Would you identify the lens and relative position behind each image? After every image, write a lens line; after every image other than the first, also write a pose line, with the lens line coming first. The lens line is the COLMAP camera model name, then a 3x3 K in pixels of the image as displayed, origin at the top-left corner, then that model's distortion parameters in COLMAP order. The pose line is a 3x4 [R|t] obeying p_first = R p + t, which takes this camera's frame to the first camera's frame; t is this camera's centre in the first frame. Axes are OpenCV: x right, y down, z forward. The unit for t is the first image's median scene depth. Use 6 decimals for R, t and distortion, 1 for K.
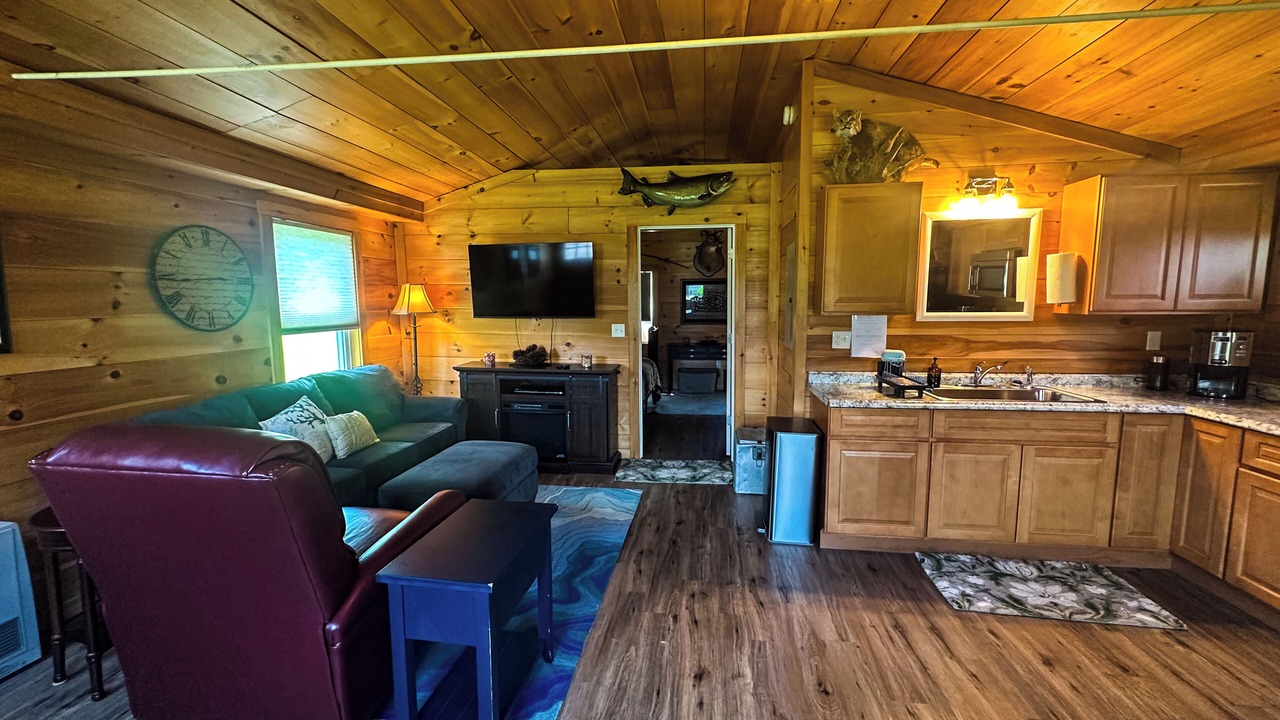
lens RADIAL K [[520.0, 0, 643.9], [0, 520.0, 360.6], [0, 0, 1]] dist [-0.008096, 0.001663]
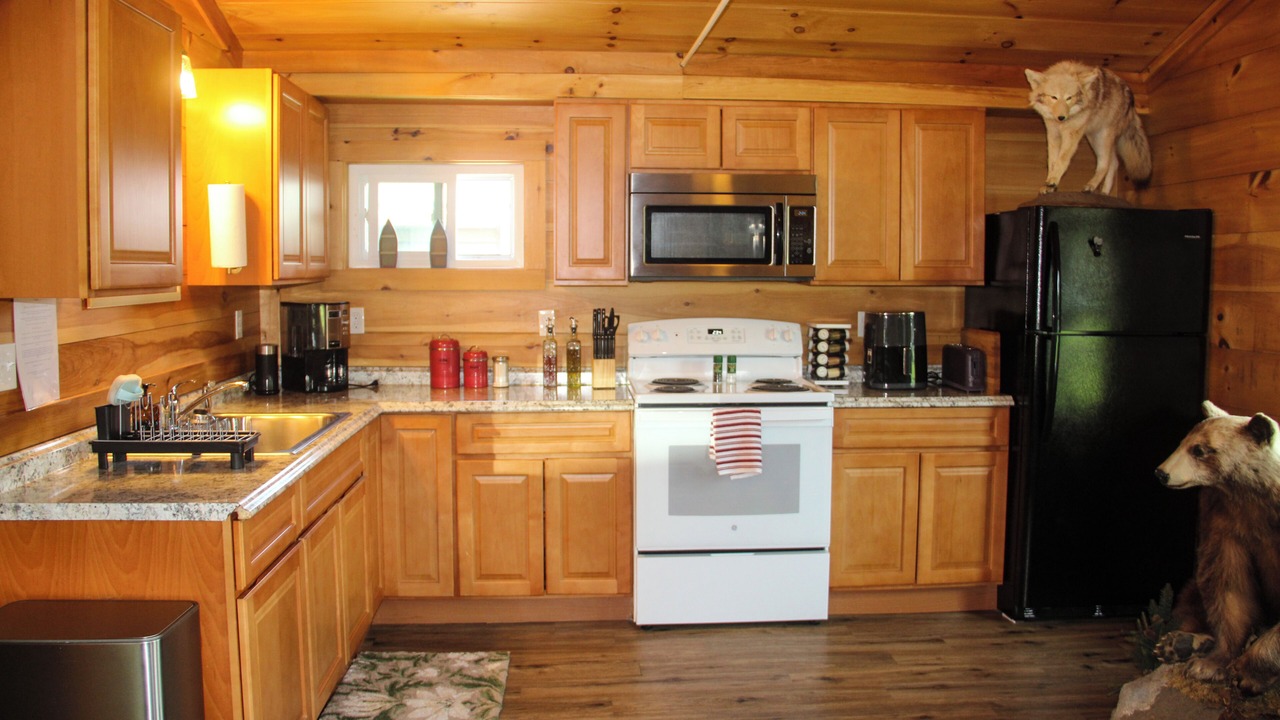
lens RADIAL K [[1047.8, 0, 644.5], [0, 1047.8, 341.5], [0, 0, 1]] dist [-0.127511, 0.021830]
pose [[-0.196395, -0.066242, 0.978285, -0.413375], [0.105410, 0.990507, 0.088231, -0.075890], [-0.974842, 0.120449, -0.187548, 0.722966]]
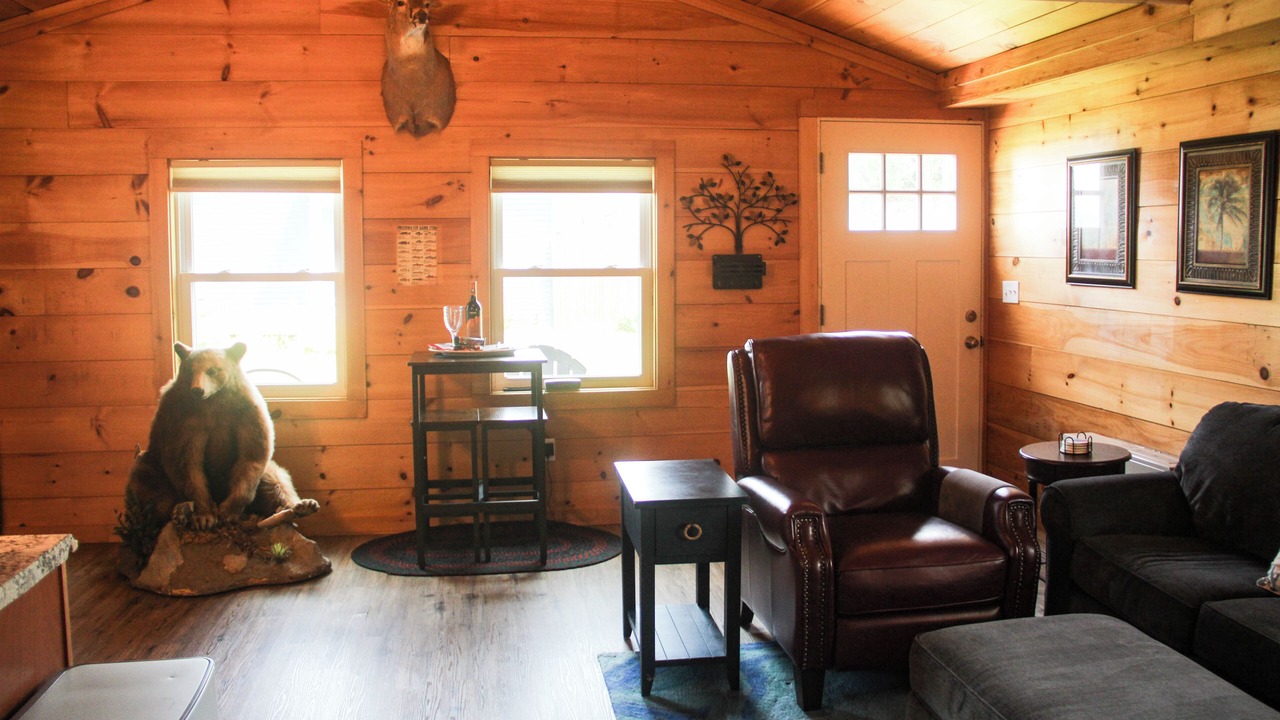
lens RADIAL K [[1073.9, 0, 630.6], [0, 1073.9, 349.7], [0, 0, 1]] dist [-0.159553, 0.111480]
pose [[-0.961571, 0.038748, -0.271807, 0.167306], [-0.019394, 0.977932, 0.208020, -0.175155], [0.273869, 0.205297, -0.939600, 1.518997]]
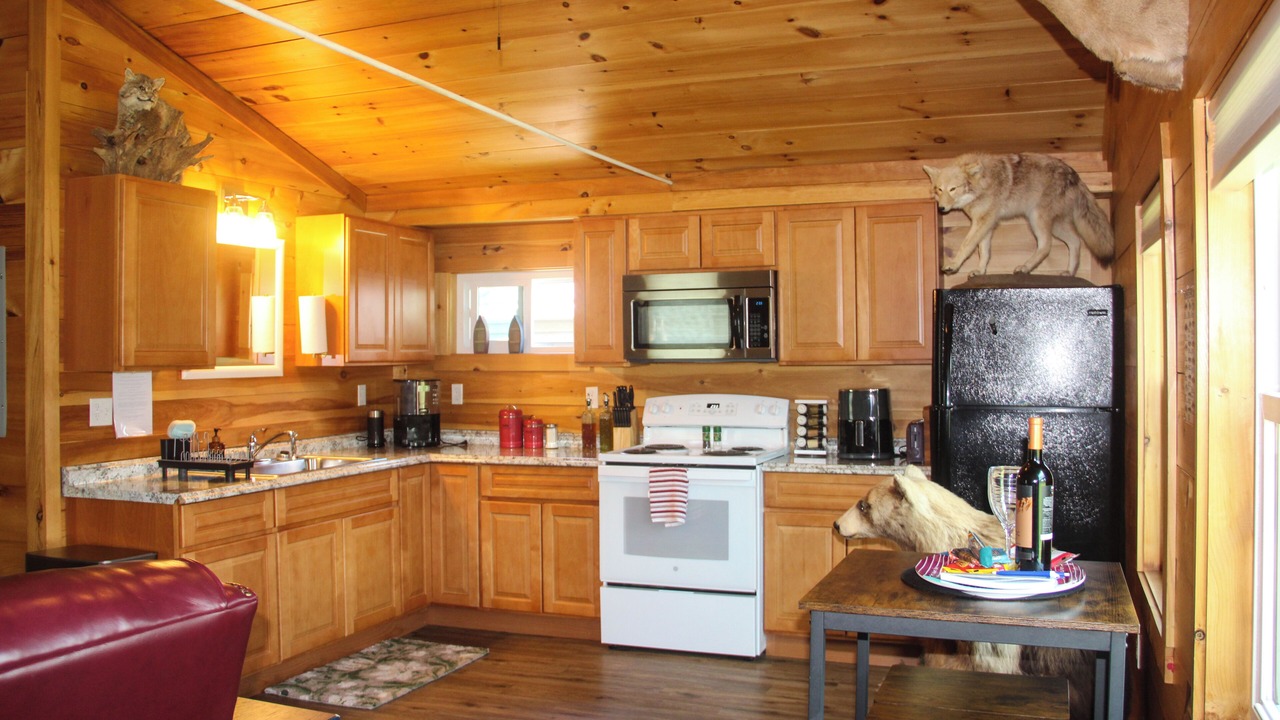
lens RADIAL K [[1073.9, 0, 633.7], [0, 1073.9, 356.6], [0, 0, 1]] dist [-0.159553, 0.111480]
pose [[0.232678, 0.000052, 0.972554, -0.718411], [0.112591, 0.993275, -0.026989, -0.000285], [-0.966015, 0.115780, 0.231107, 0.087734]]
